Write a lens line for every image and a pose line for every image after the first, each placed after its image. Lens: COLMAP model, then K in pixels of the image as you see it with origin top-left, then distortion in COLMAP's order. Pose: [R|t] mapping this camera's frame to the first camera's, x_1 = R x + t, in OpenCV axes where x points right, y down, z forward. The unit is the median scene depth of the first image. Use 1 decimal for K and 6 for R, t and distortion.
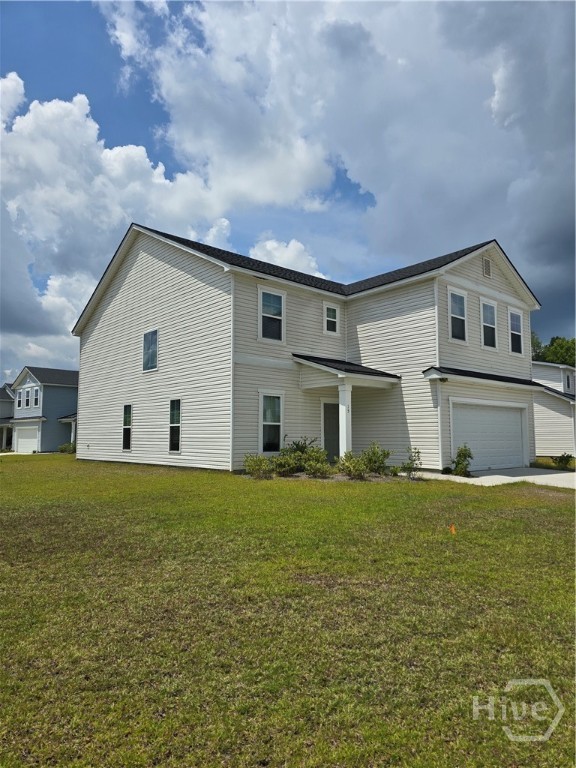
lens RADIAL K [[511.0, 0, 291.6], [0, 511.0, 384.7], [0, 0, 1]] dist [0.027141, -0.020968]
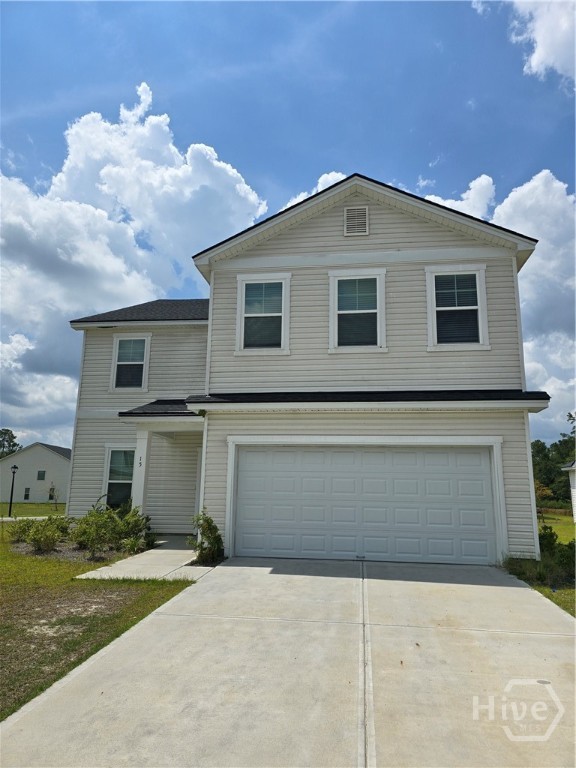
lens RADIAL K [[511.0, 0, 289.4], [0, 511.0, 384.4], [0, 0, 1]] dist [0.027141, -0.020968]
pose [[0.646250, -0.142168, -0.749766, 0.852271], [0.056439, 0.988707, -0.138828, 0.052220], [0.761036, 0.047401, 0.646975, 0.616368]]
